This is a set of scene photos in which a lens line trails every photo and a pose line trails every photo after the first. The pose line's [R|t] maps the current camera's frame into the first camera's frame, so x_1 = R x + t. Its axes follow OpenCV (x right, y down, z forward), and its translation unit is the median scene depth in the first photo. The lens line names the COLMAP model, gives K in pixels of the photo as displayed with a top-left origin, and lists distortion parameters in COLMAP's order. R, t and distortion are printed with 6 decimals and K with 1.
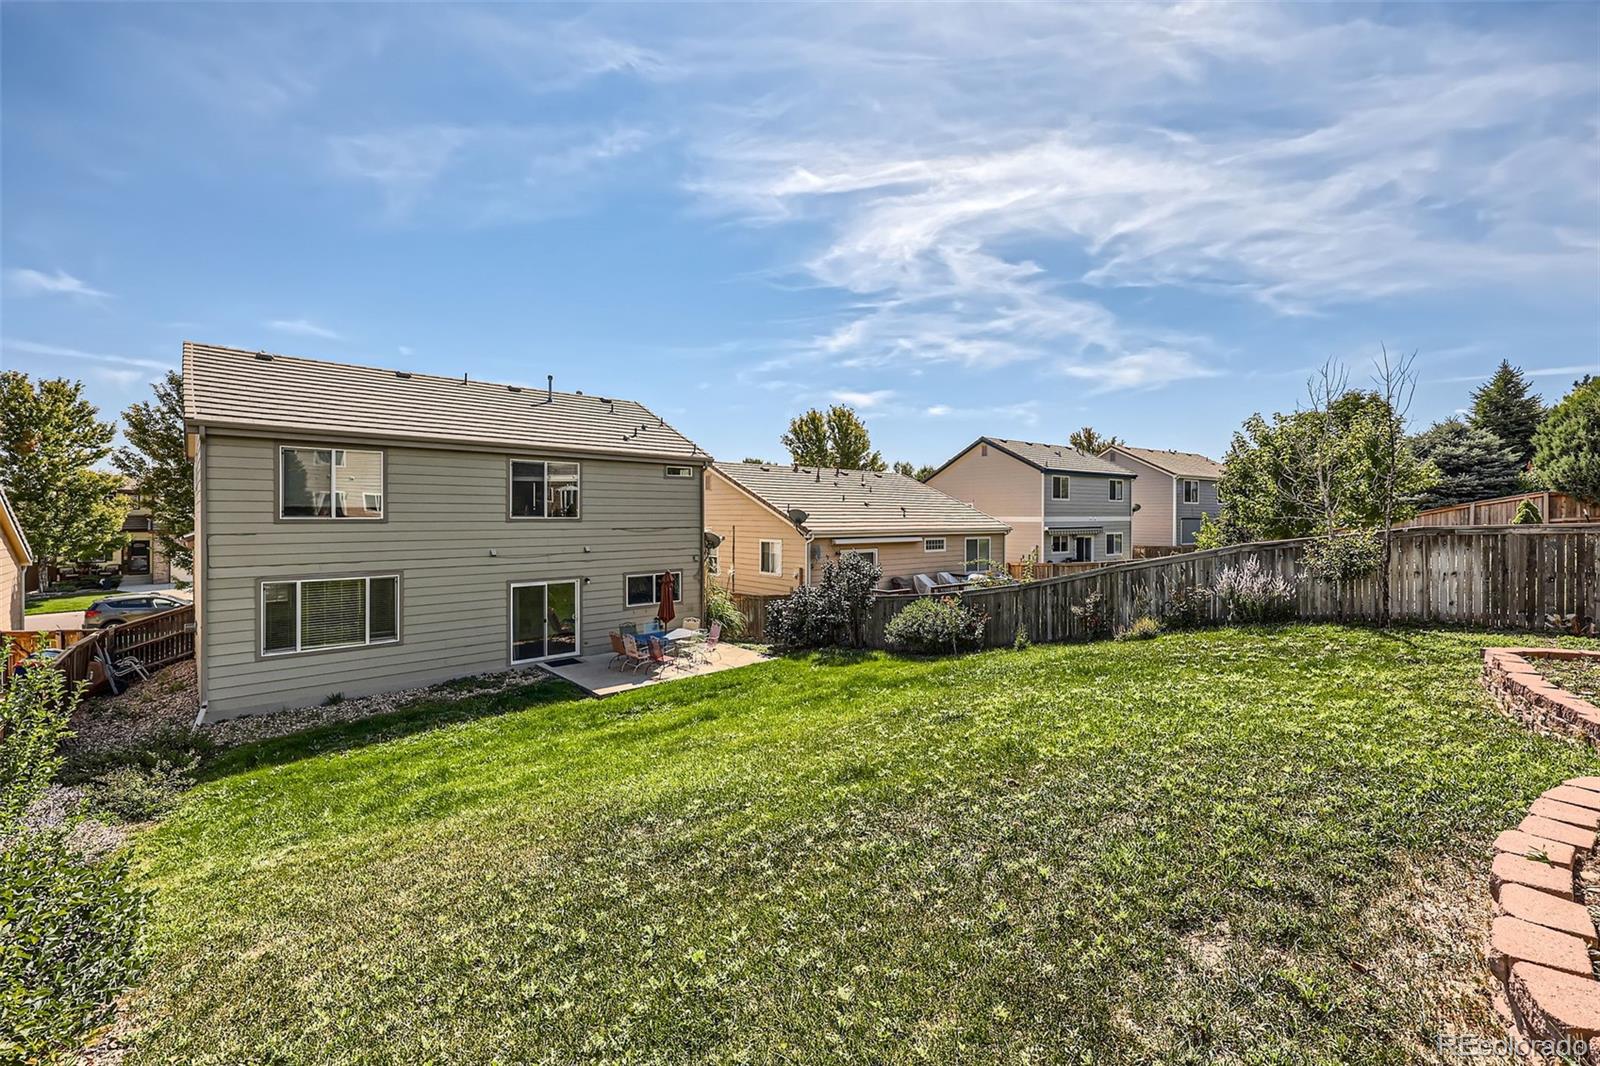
lens RADIAL K [[661.6, 0, 782.9], [0, 661.6, 528.1], [0, 0, 1]] dist [-0.002082, 0.000096]
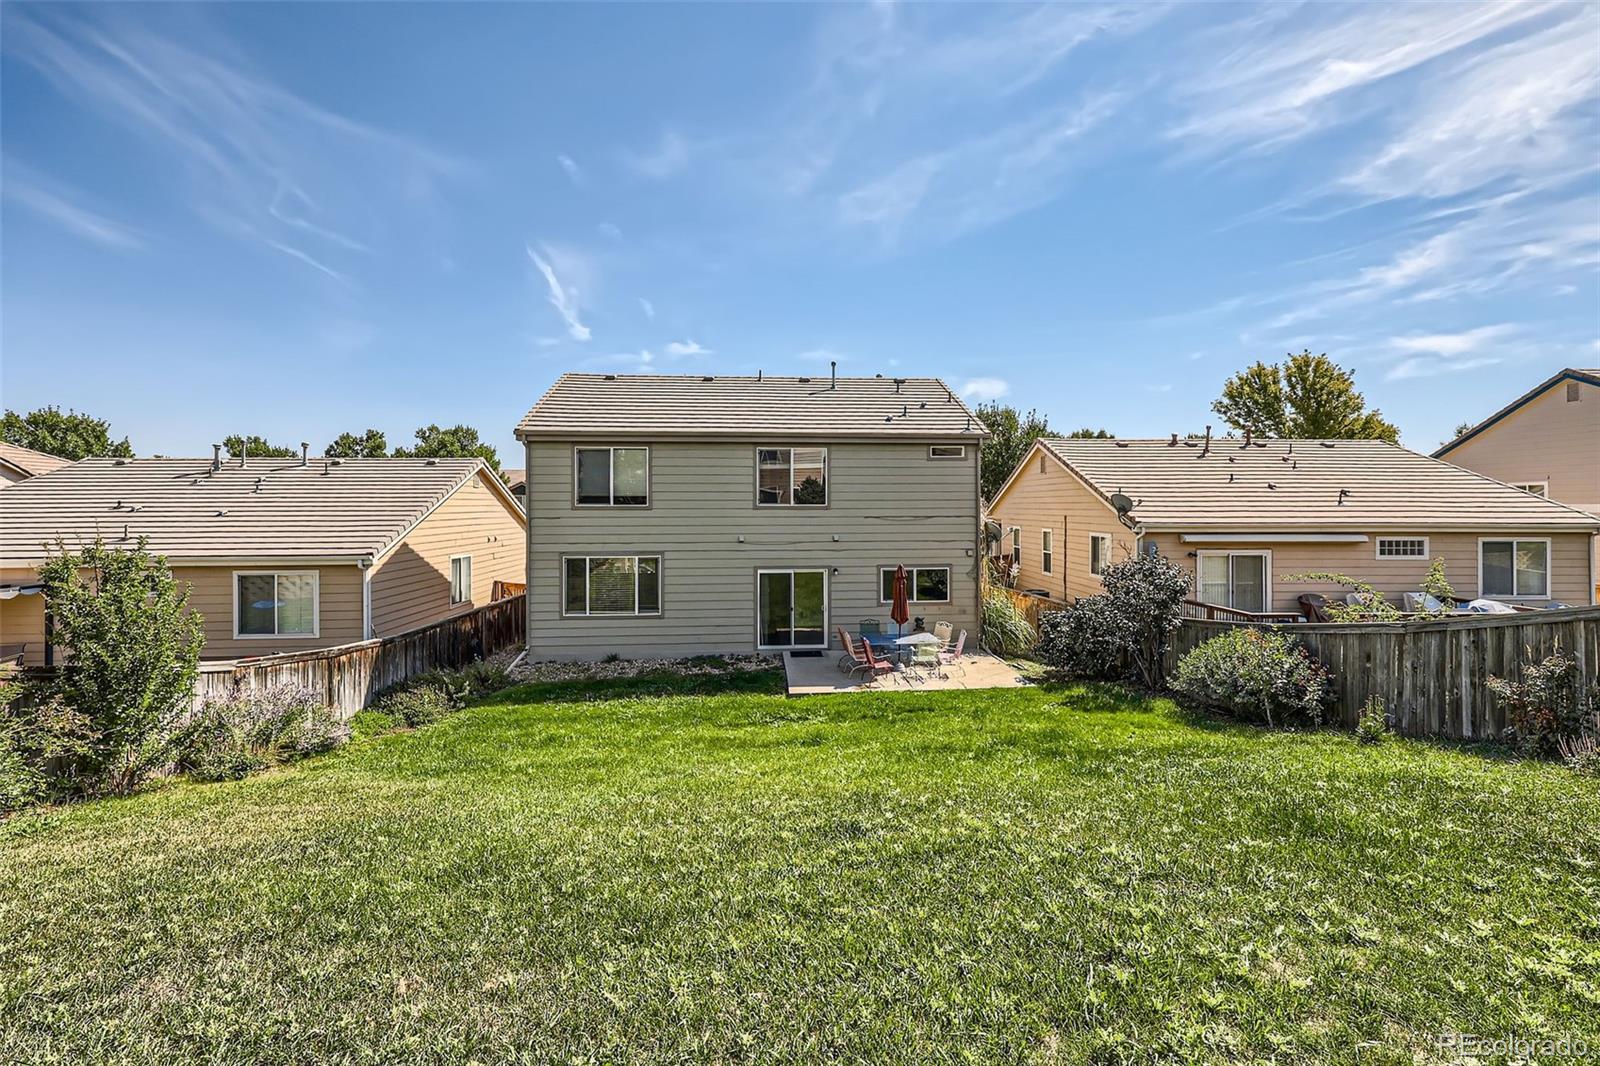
lens RADIAL K [[661.6, 0, 853.3], [0, 661.6, 499.2], [0, 0, 1]] dist [-0.002082, 0.000096]
pose [[0.783934, -0.009733, -0.620768, 0.165450], [-0.009565, 0.999569, -0.027752, 0.001242], [0.620770, 0.027693, 0.783503, 0.138448]]
